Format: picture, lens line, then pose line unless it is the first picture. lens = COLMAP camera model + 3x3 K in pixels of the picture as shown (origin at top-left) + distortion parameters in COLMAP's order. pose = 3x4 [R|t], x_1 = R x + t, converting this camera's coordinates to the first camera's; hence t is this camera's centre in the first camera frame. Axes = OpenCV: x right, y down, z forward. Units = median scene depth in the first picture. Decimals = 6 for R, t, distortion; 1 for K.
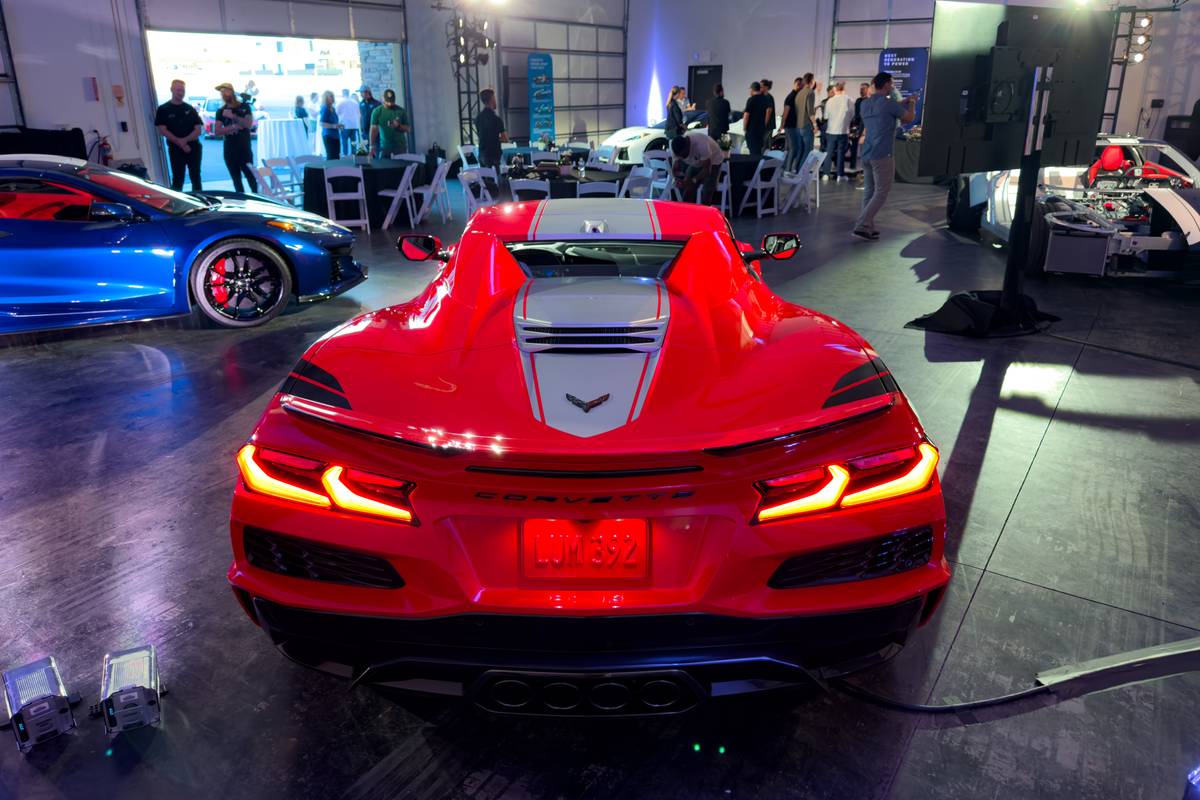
lens RADIAL K [[828.7, 0, 603.4], [0, 828.7, 400.4], [0, 0, 1]] dist [0.001085, -0.007236]
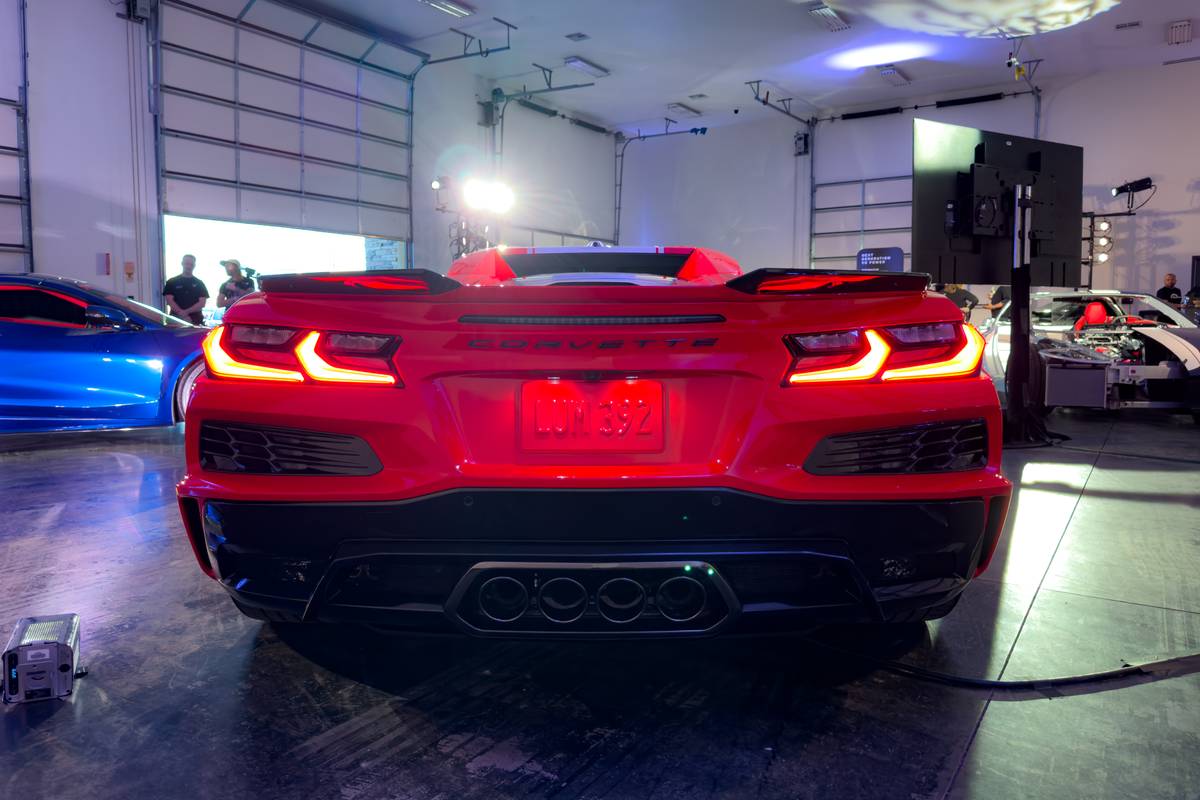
lens RADIAL K [[831.0, 0, 600.0], [0, 831.0, 400.0], [0, 0, 1]] dist [0.050340, -0.067175]
pose [[0.999986, 0.000321, 0.005358, -0.005576], [0.000982, 0.970407, -0.241474, 0.111374], [-0.005277, 0.241476, 0.970392, 0.043800]]
